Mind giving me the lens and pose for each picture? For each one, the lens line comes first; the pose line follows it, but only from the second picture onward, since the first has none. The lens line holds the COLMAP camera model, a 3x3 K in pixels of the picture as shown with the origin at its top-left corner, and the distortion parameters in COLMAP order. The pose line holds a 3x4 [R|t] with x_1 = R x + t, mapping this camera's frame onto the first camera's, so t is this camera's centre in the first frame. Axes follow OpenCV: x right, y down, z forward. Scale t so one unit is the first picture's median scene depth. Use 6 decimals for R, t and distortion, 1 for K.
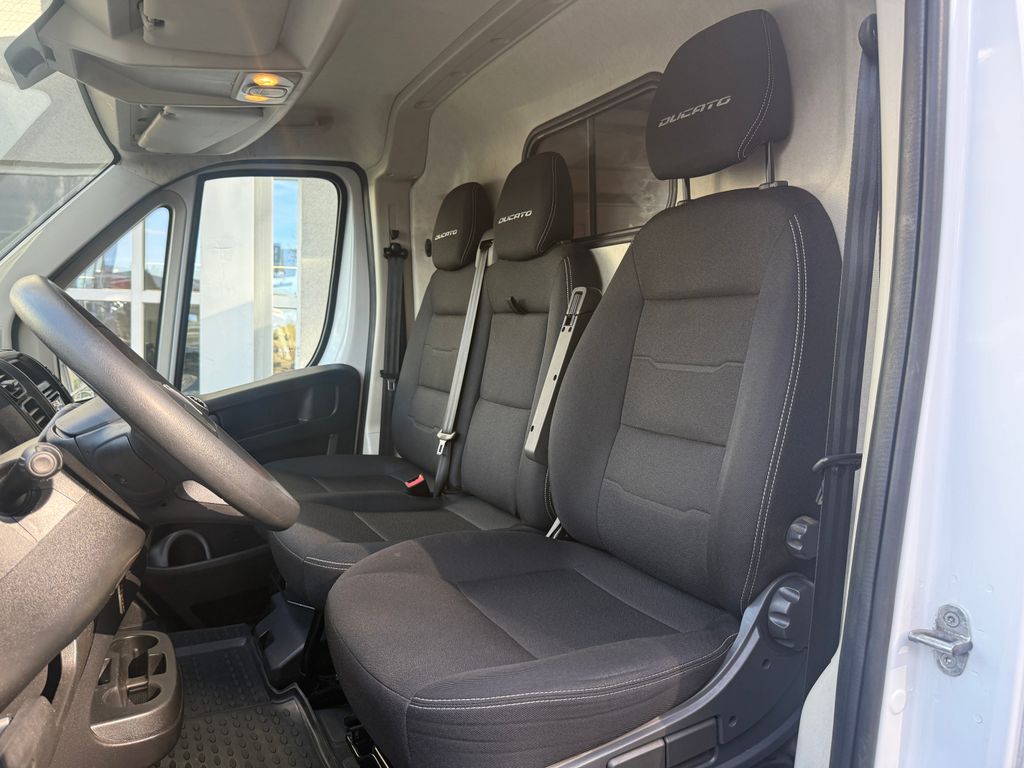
lens RADIAL K [[720.8, 0, 515.1], [0, 720.8, 390.3], [0, 0, 1]] dist [0.081204, -0.123362]
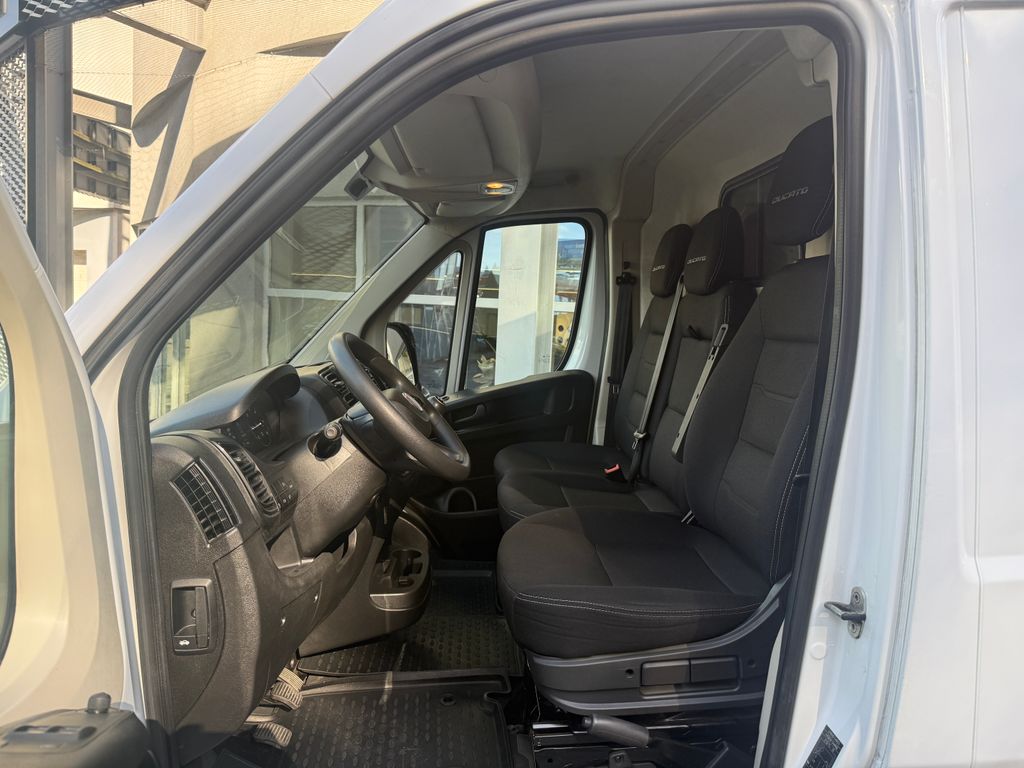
lens RADIAL K [[720.8, 0, 515.1], [0, 720.8, 390.3], [0, 0, 1]] dist [0.081204, -0.123362]
pose [[0.905277, 0.057838, -0.420866, 0.227139], [-0.052668, 0.998326, 0.023908, -0.031327], [0.421544, 0.000523, 0.906808, -0.211710]]
